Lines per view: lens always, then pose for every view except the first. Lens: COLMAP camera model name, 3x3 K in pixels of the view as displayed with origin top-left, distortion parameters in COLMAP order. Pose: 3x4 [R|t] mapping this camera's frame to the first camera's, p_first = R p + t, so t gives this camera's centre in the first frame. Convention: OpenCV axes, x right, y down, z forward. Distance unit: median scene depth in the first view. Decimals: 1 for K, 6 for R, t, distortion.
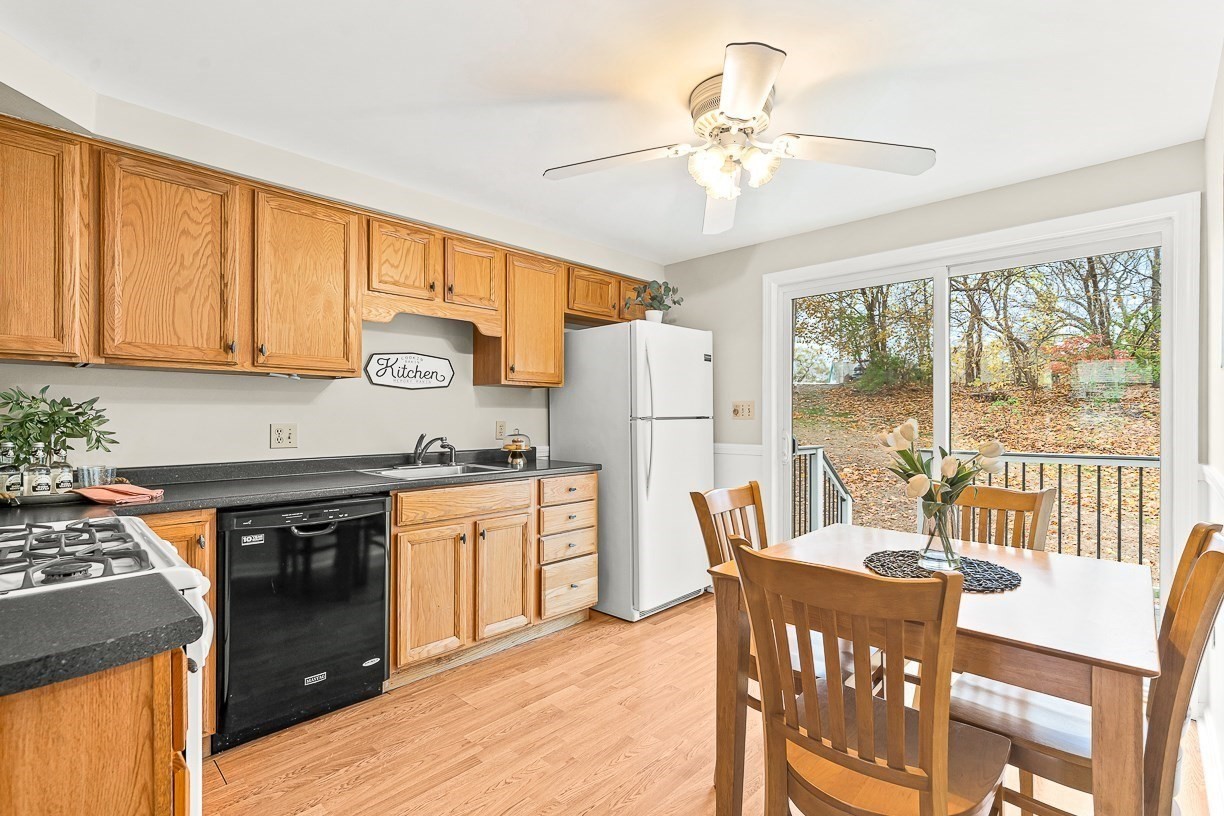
lens RADIAL K [[558.8, 0, 618.3], [0, 558.8, 415.2], [0, 0, 1]] dist [-0.002846, -0.000420]
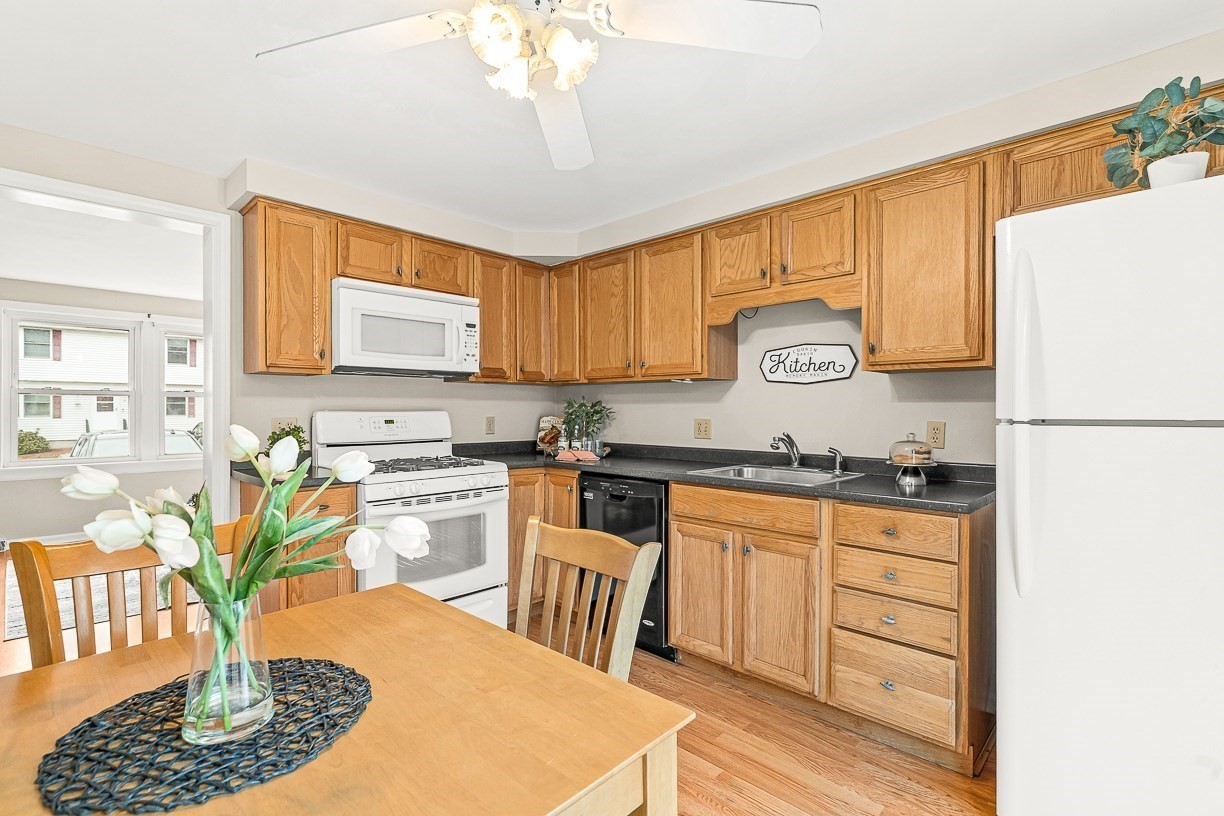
lens RADIAL K [[564.1, 0, 610.8], [0, 564.1, 411.6], [0, 0, 1]] dist [0.003902, 0.000425]
pose [[-0.001540, 0.003299, -0.999993, 0.581452], [-0.001444, 0.999994, 0.003301, -0.004206], [0.999998, 0.001449, -0.001535, 0.721657]]
